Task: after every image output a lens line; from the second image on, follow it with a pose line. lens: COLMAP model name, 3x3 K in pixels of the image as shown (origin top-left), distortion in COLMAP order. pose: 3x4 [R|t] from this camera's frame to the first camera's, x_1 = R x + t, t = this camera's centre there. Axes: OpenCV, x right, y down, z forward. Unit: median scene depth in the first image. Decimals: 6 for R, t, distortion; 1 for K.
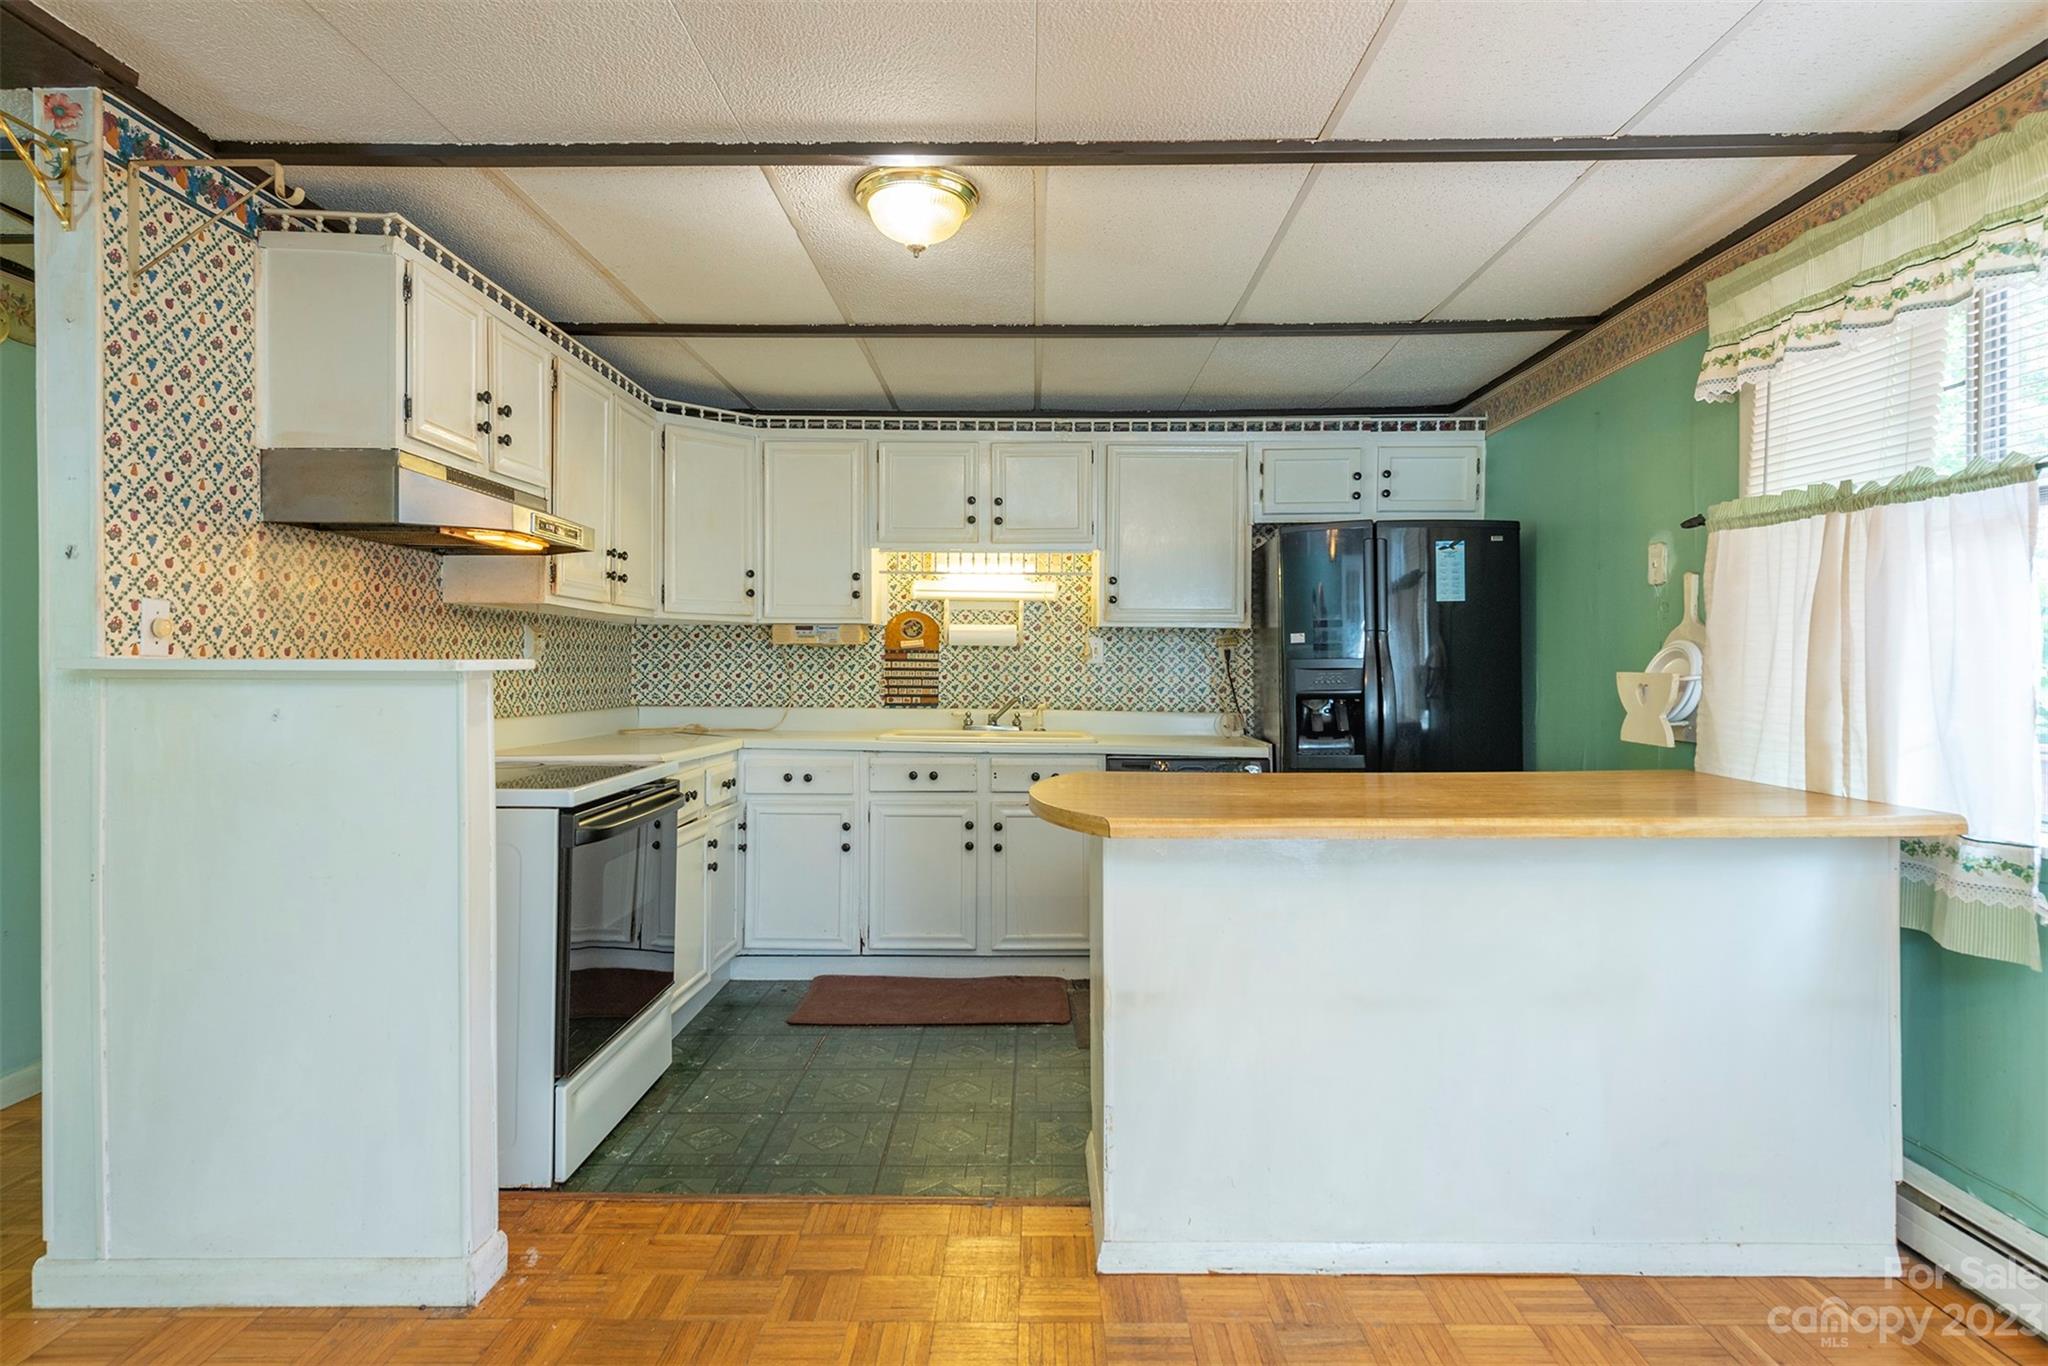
lens RADIAL K [[1130.4, 0, 1024.0], [0, 1130.4, 683.0], [0, 0, 1]] dist [0.010033, -0.000689]
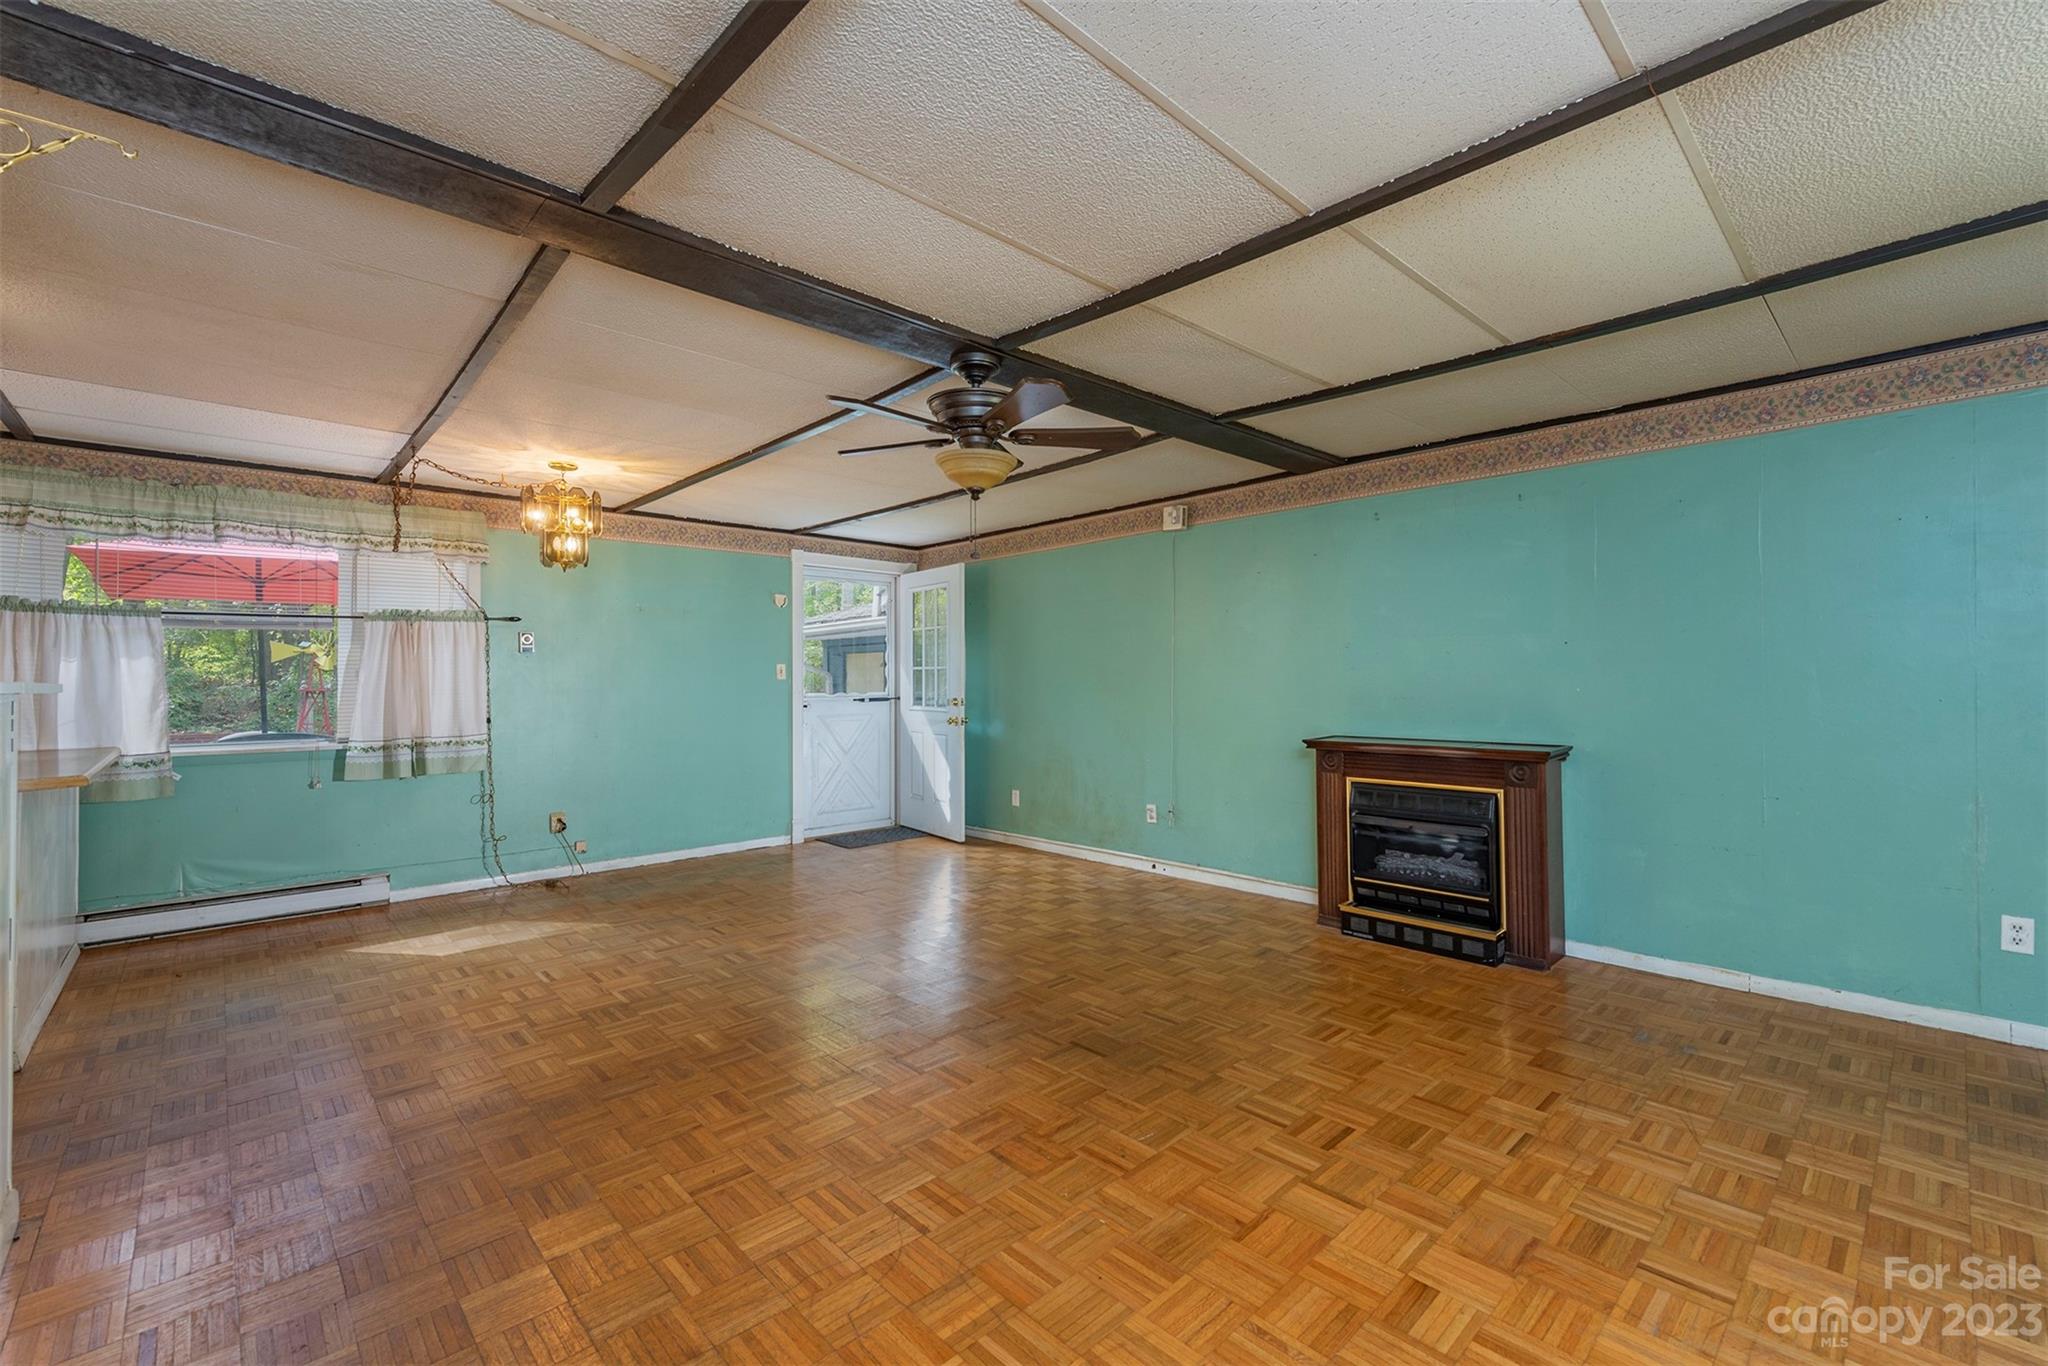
lens RADIAL K [[875.9, 0, 1030.5], [0, 875.9, 674.6], [0, 0, 1]] dist [0.018659, -0.009187]
pose [[-0.700588, 0.006435, 0.713537, -0.895148], [0.014841, 0.999874, 0.005553, -0.009895], [-0.713412, 0.014480, -0.700596, 0.434693]]
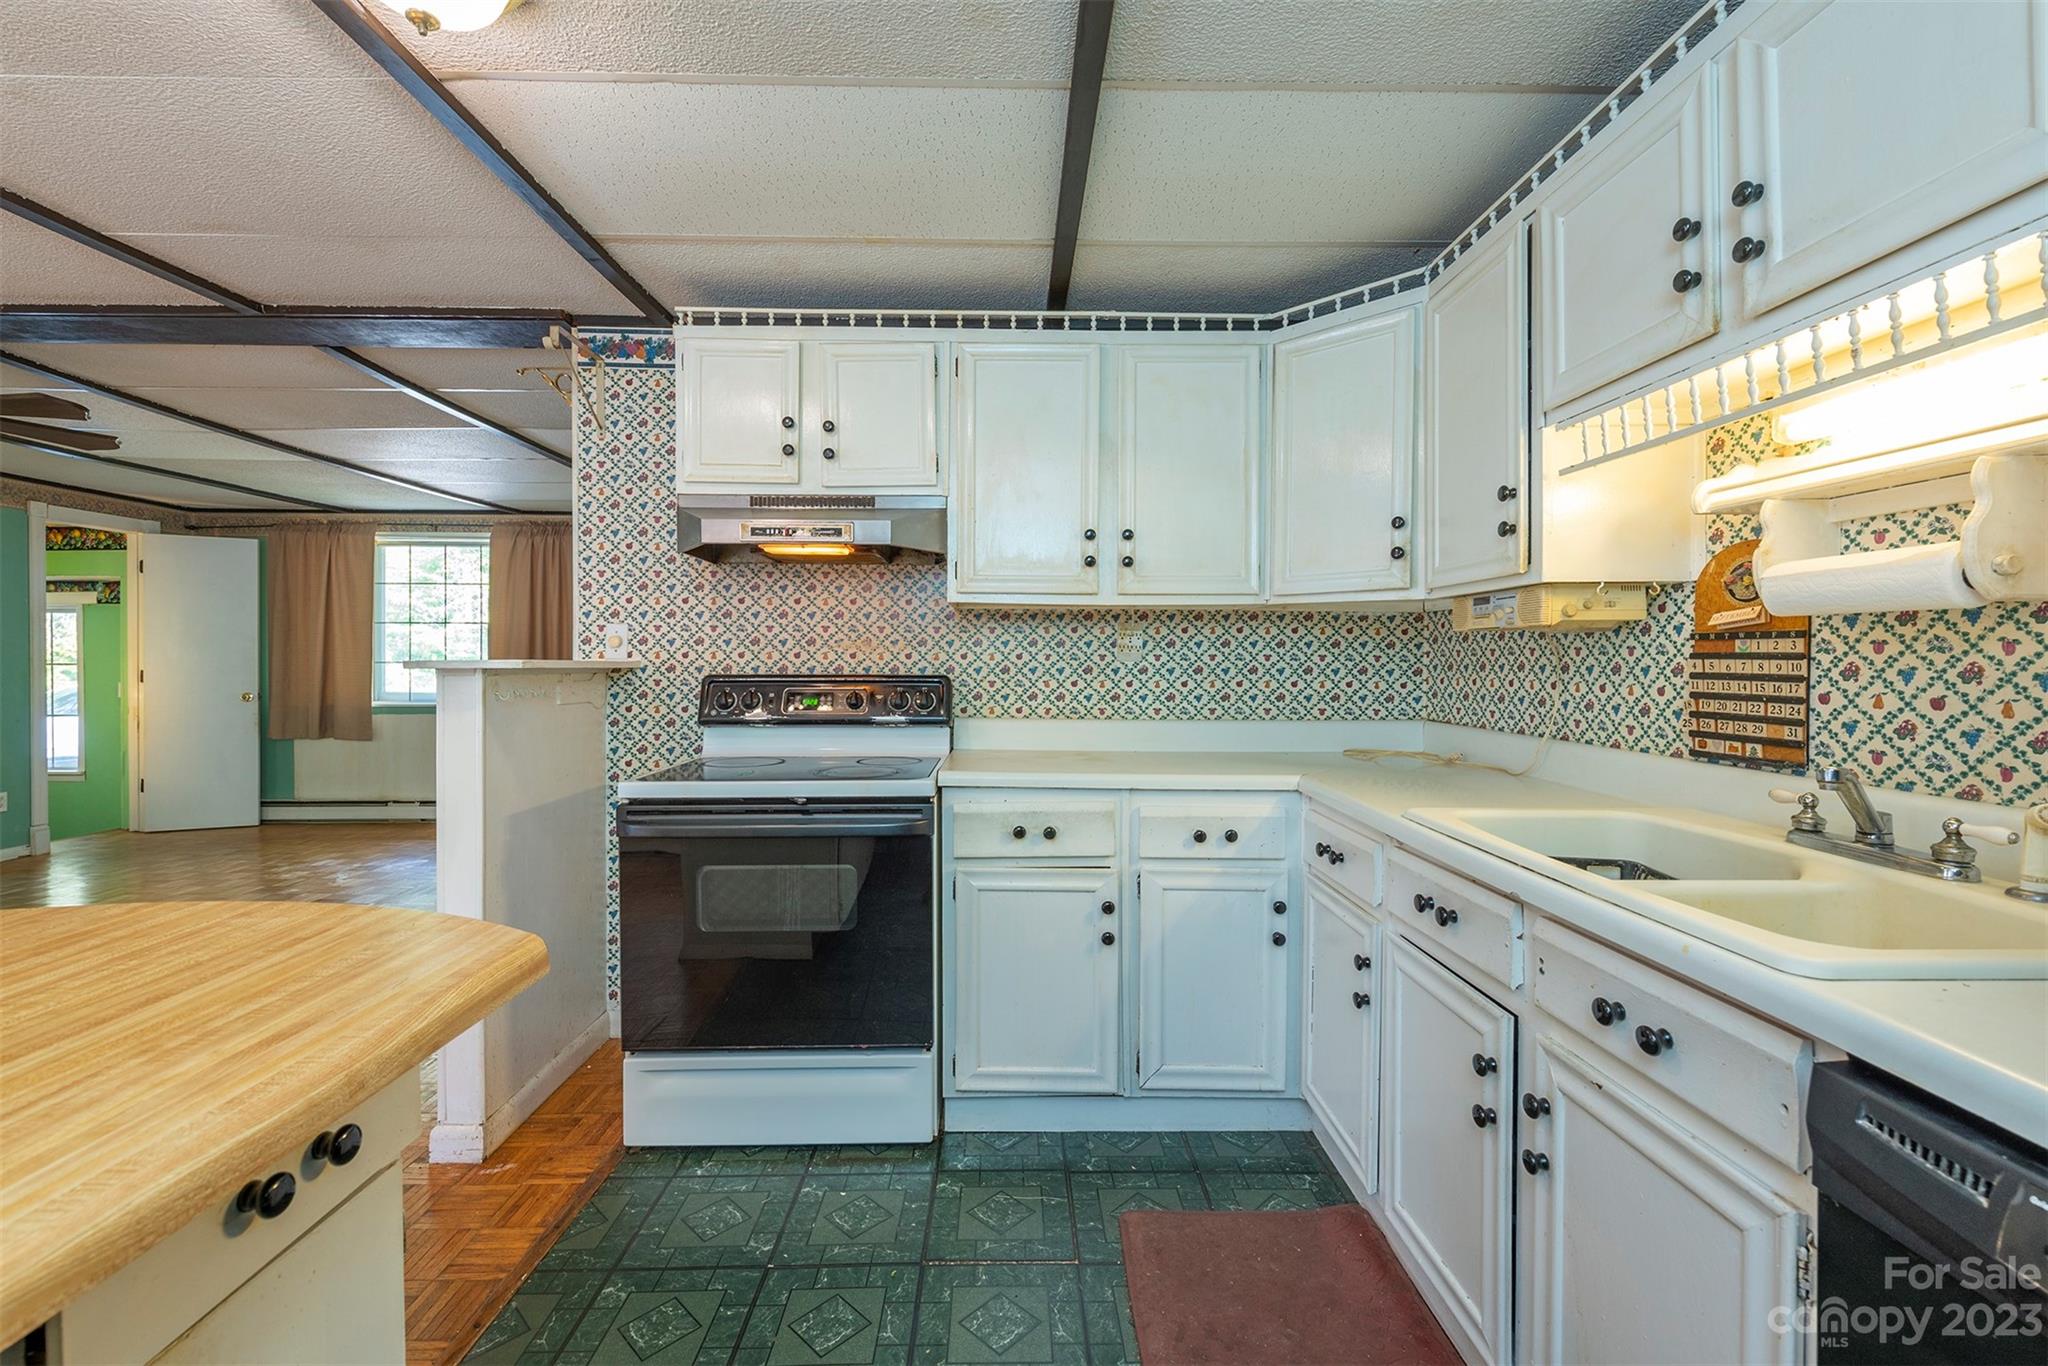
lens RADIAL K [[875.9, 0, 1030.5], [0, 875.9, 674.6], [0, 0, 1]] dist [0.018659, -0.009187]
pose [[0.017116, 0.011140, -0.999791, 0.248289], [-0.017793, 0.999783, 0.010835, -0.012880], [0.999695, 0.017604, 0.017311, 0.785862]]
